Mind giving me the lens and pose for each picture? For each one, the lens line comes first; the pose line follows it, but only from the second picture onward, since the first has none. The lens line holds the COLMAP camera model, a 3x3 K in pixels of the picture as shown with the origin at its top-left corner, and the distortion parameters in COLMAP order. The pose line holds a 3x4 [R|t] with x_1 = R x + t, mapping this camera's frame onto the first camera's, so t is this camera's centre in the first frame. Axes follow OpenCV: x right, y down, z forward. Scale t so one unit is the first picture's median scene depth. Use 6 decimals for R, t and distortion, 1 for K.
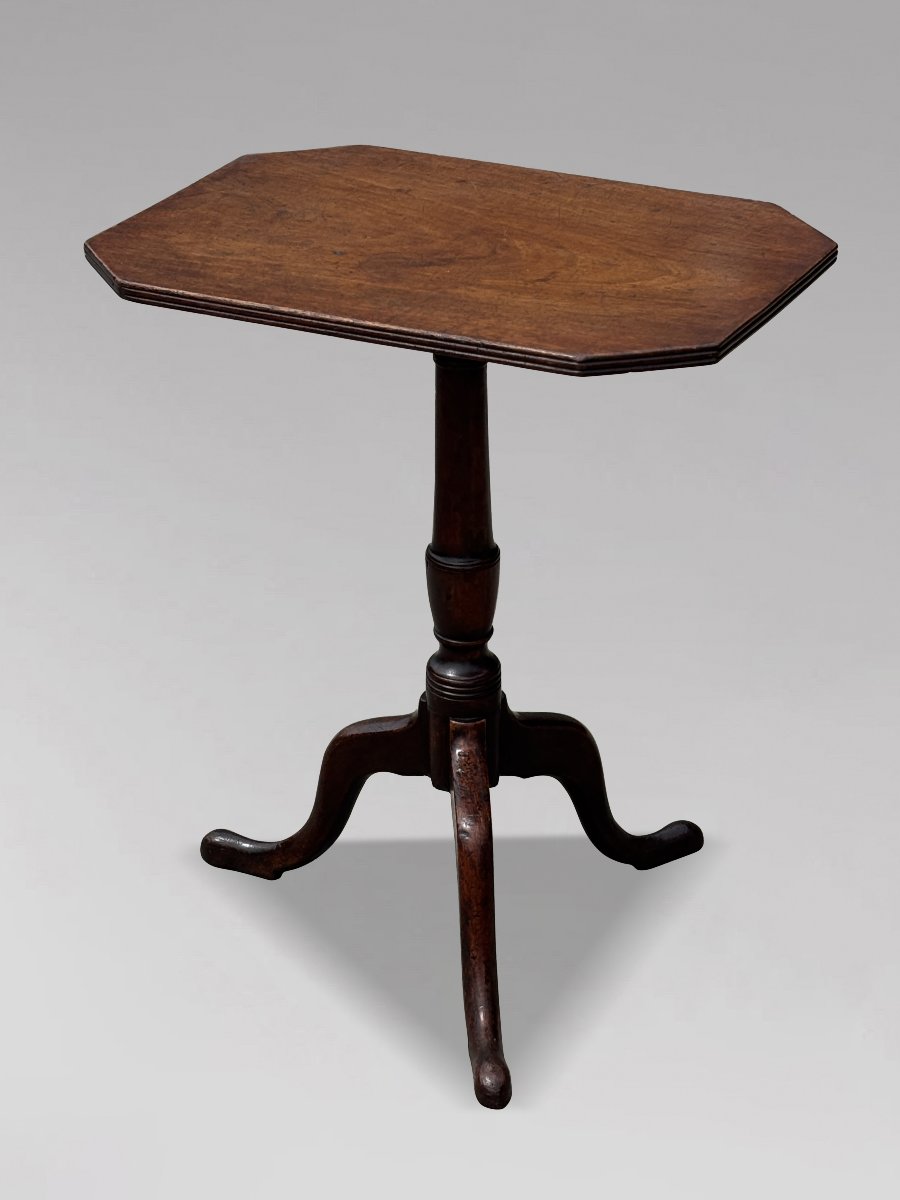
lens RADIAL K [[2634.3, 0, 450.0], [0, 2634.3, 600.0], [0, 0, 1]] dist [0.183876, 0.190610]
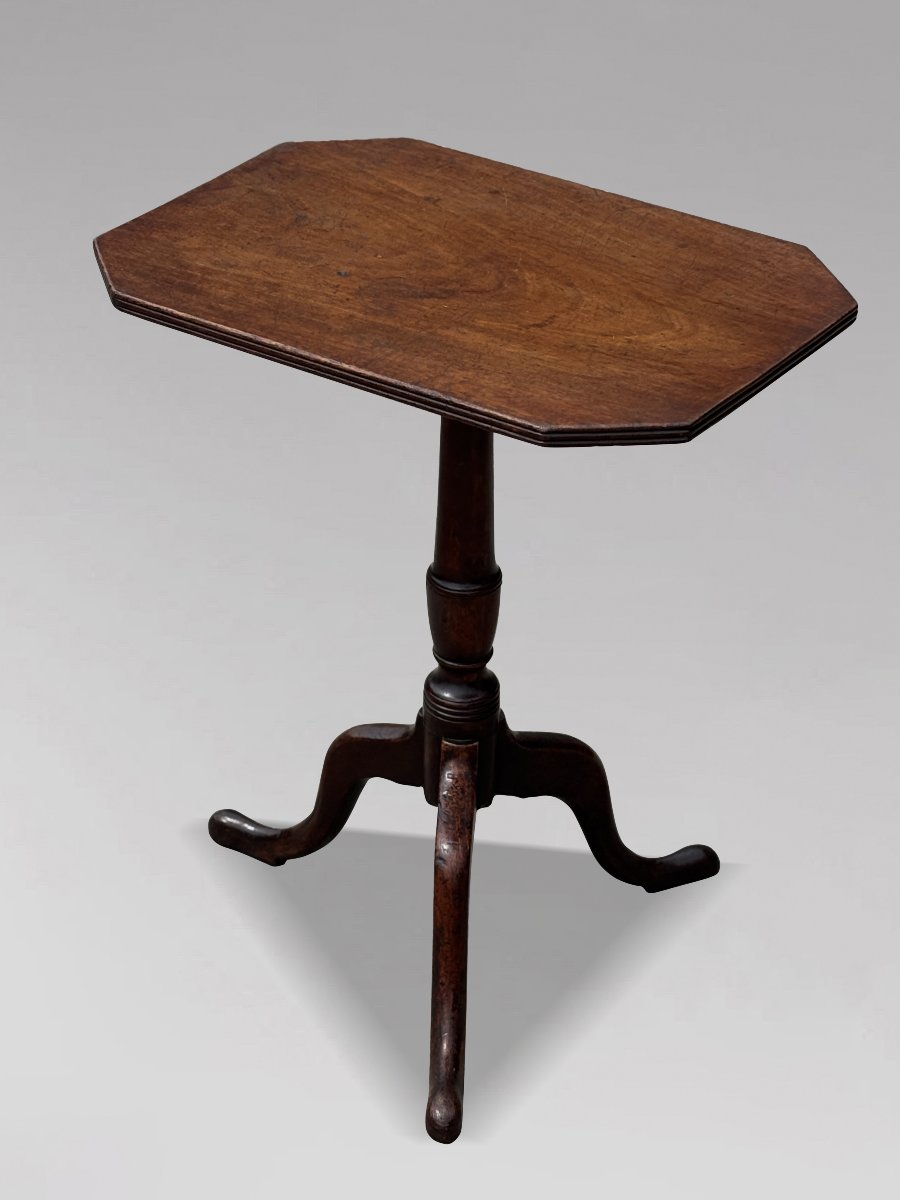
lens RADIAL K [[2779.3, 0, 450.0], [0, 2779.3, 600.0], [0, 0, 1]] dist [0.211682, -0.216252]
pose [[0.991175, 0.087546, -0.099541, 0.108099], [-0.079734, 0.993606, 0.079930, -0.095299], [0.105903, -0.071288, 0.991818, -0.024703]]
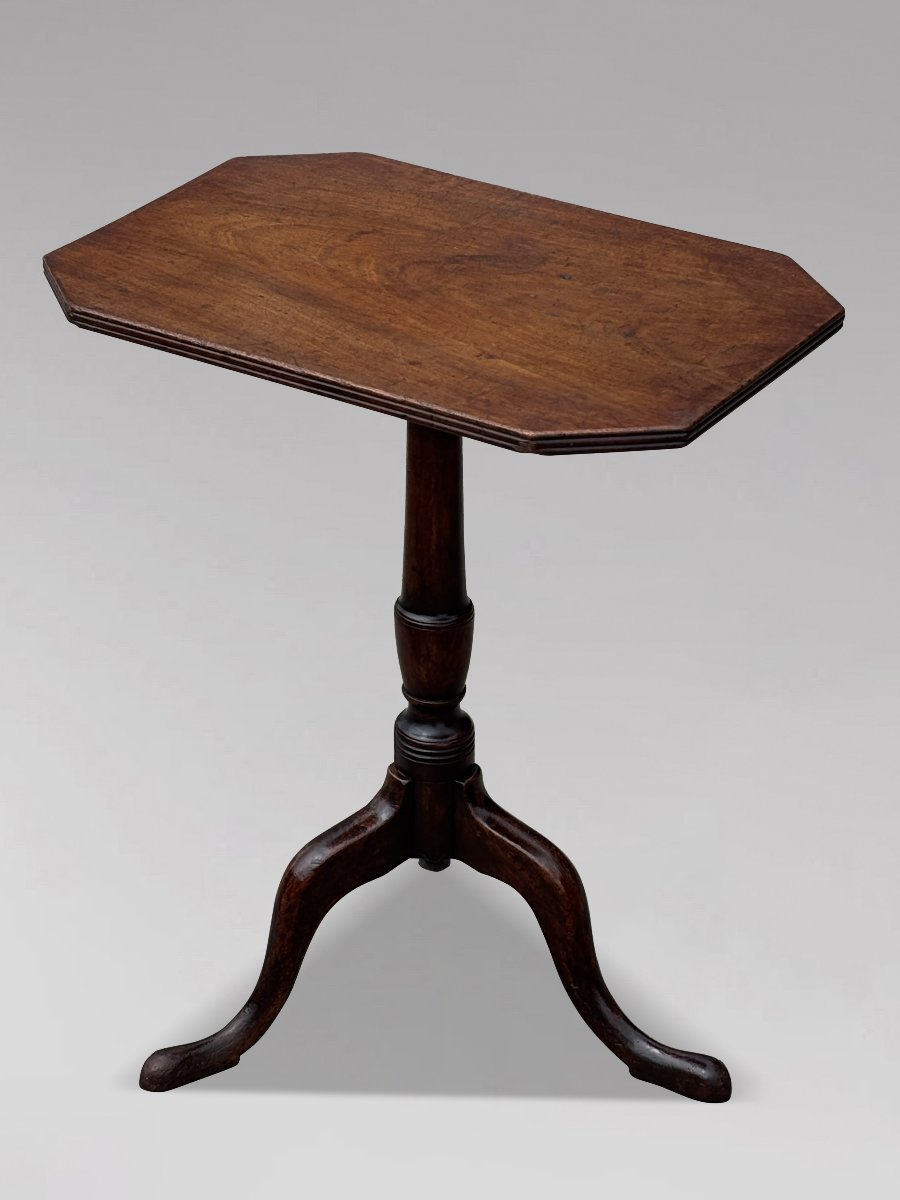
lens RADIAL K [[2779.3, 0, 450.0], [0, 2779.3, 600.0], [0, 0, 1]] dist [0.211682, -0.216252]
pose [[-0.996749, -0.037270, 0.071427, -0.074988], [0.038126, 0.562807, 0.825709, -0.874534], [-0.070974, 0.825748, -0.559556, 1.626026]]
